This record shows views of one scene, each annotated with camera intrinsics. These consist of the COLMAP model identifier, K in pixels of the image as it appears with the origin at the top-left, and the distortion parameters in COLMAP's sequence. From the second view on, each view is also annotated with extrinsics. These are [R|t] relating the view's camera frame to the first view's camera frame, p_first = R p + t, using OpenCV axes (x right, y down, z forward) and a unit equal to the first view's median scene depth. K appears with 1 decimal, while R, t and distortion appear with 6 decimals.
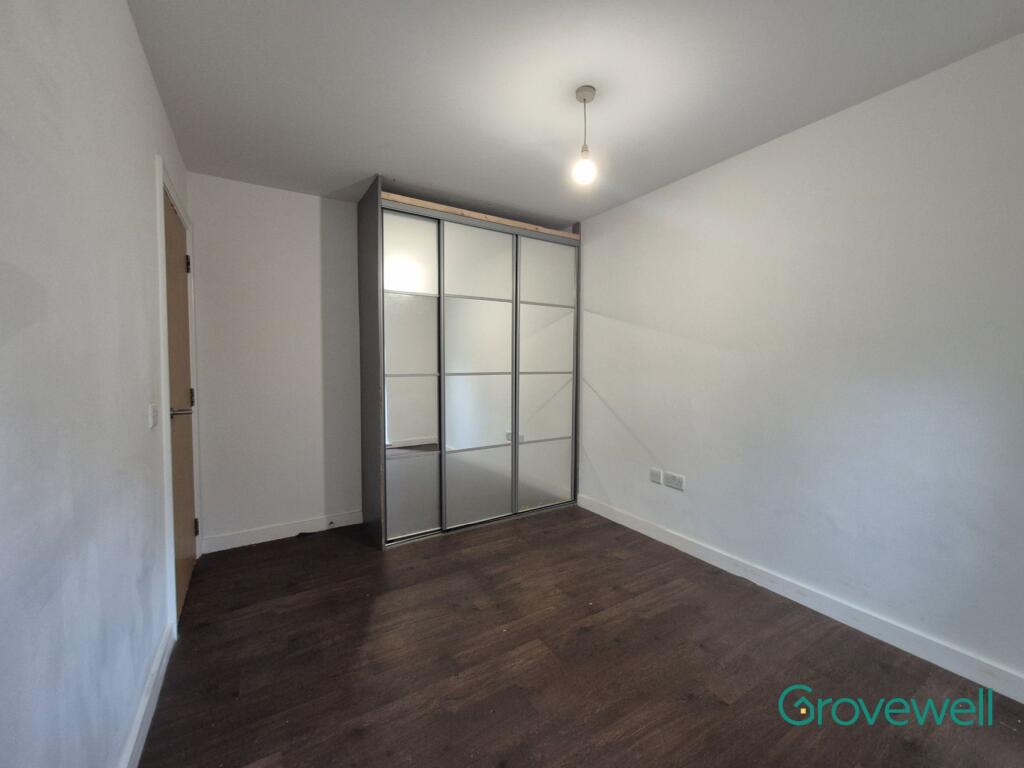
lens RADIAL K [[414.1, 0, 522.8], [0, 414.1, 380.8], [0, 0, 1]] dist [0.001086, 0.000361]
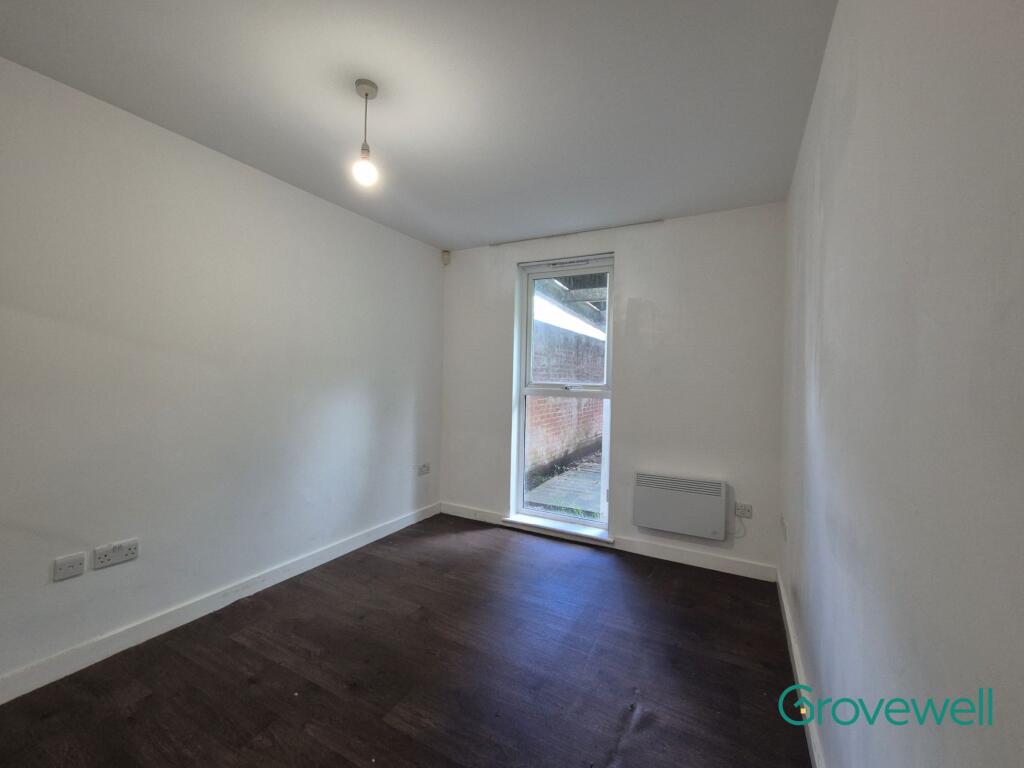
lens RADIAL K [[414.1, 0, 522.8], [0, 414.1, 380.8], [0, 0, 1]] dist [0.001086, 0.000361]
pose [[-0.507145, -0.020939, 0.861606, -0.707216], [0.006950, 0.999573, 0.028382, -0.065900], [-0.861832, 0.020382, -0.506783, 1.021872]]
